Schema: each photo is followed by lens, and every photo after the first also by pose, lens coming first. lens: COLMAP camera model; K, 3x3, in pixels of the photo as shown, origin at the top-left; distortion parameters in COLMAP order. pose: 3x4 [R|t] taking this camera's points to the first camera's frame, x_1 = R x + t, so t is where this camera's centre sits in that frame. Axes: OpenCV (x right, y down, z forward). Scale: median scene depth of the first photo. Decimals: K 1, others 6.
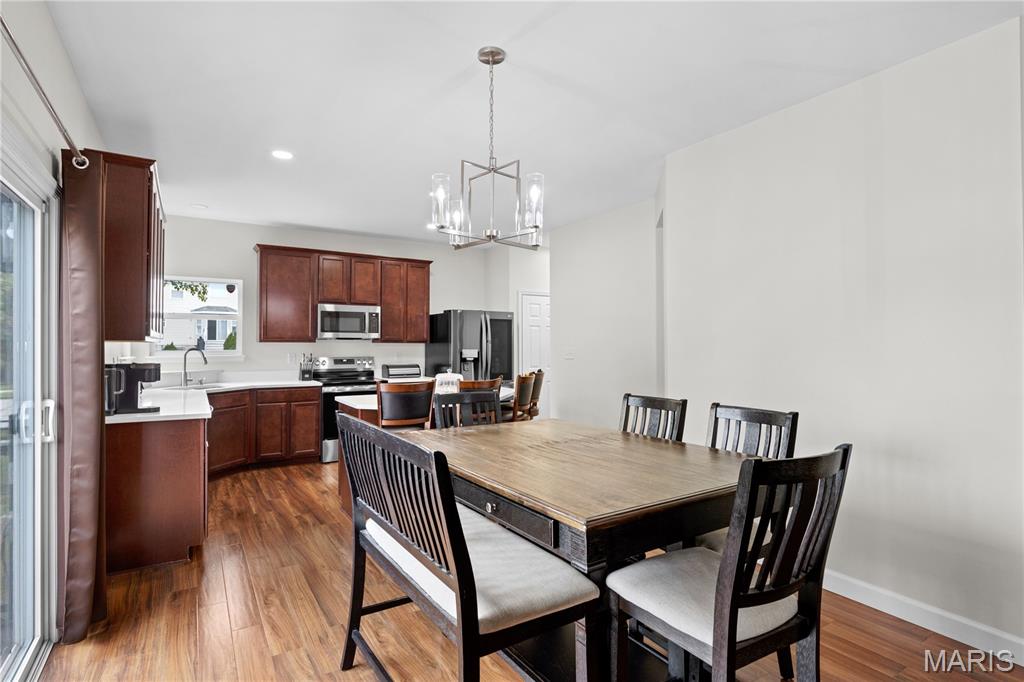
lens RADIAL K [[515.7, 0, 514.4], [0, 515.7, 336.4], [0, 0, 1]] dist [-0.003179, -0.000197]
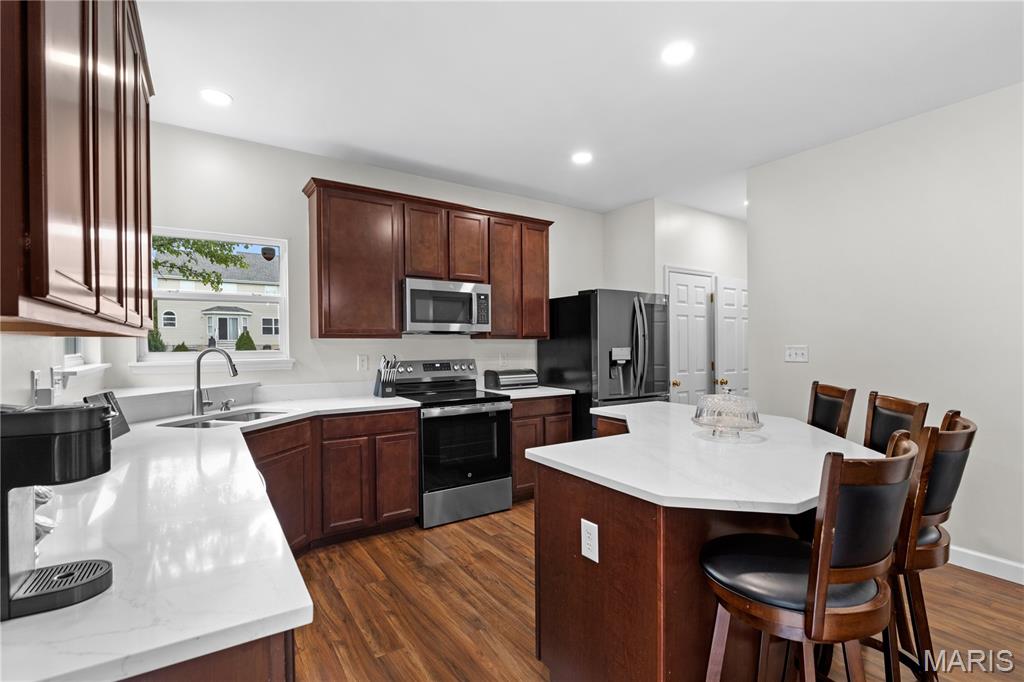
lens RADIAL K [[474.0, 0, 510.9], [0, 474.0, 349.1], [0, 0, 1]] dist [0.001673, -0.000436]
pose [[0.999841, -0.005495, 0.016956, -0.247376], [0.004999, 0.999562, 0.029180, 0.008107], [-0.017109, -0.029091, 0.999430, 0.384110]]
